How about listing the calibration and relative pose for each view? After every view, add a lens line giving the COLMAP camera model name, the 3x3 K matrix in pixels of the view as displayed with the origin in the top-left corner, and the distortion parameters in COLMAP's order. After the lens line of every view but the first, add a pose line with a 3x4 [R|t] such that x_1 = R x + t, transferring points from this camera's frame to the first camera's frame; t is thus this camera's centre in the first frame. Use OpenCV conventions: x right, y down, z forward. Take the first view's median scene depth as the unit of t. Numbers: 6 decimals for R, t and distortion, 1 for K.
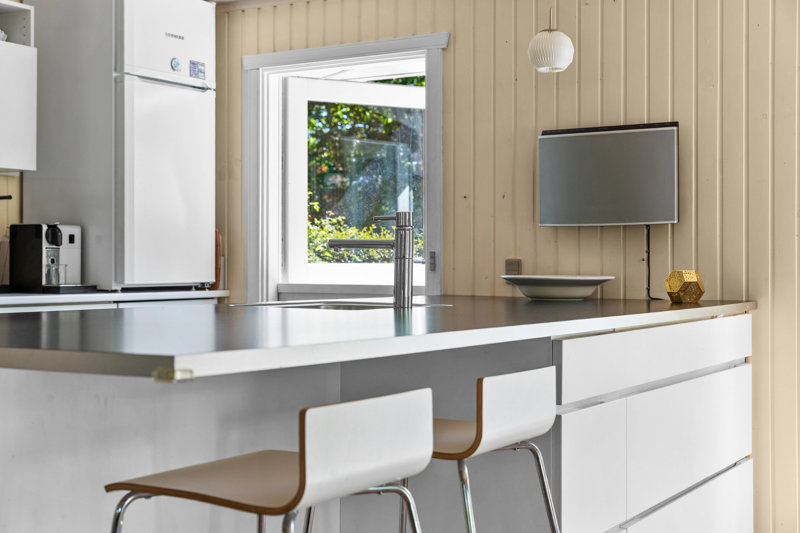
lens RADIAL K [[1144.4, 0, 397.6], [0, 1144.4, 267.9], [0, 0, 1]] dist [-0.000354, 0.000000]
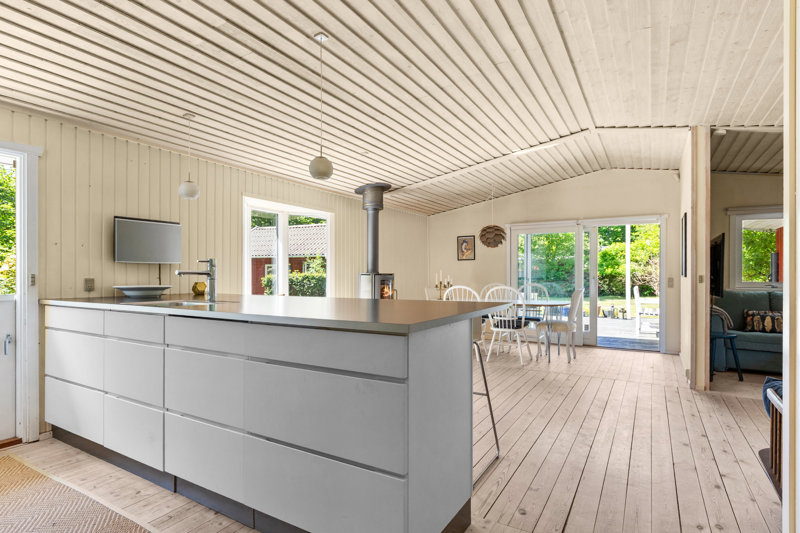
lens RADIAL K [[423.8, 0, 404.6], [0, 423.8, 272.3], [0, 0, 1]] dist [0.000747, 0.002176]
pose [[-0.014572, 0.000016, 0.999894, -0.613031], [0.002522, 0.999997, 0.000020, -0.015784], [-0.999891, 0.002522, -0.014572, 0.463760]]
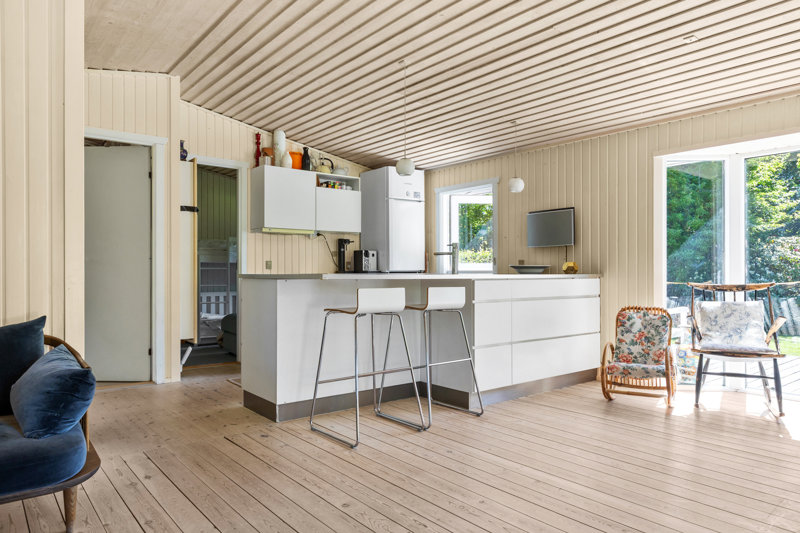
lens RADIAL K [[537.4, 0, 394.8], [0, 537.4, 268.2], [0, 0, 1]] dist [0.009105, -0.003526]
pose [[0.936817, -0.007517, -0.349740, 0.259278], [0.004149, 0.999938, -0.010378, 0.023666], [0.349796, 0.008271, 0.936789, -0.287155]]
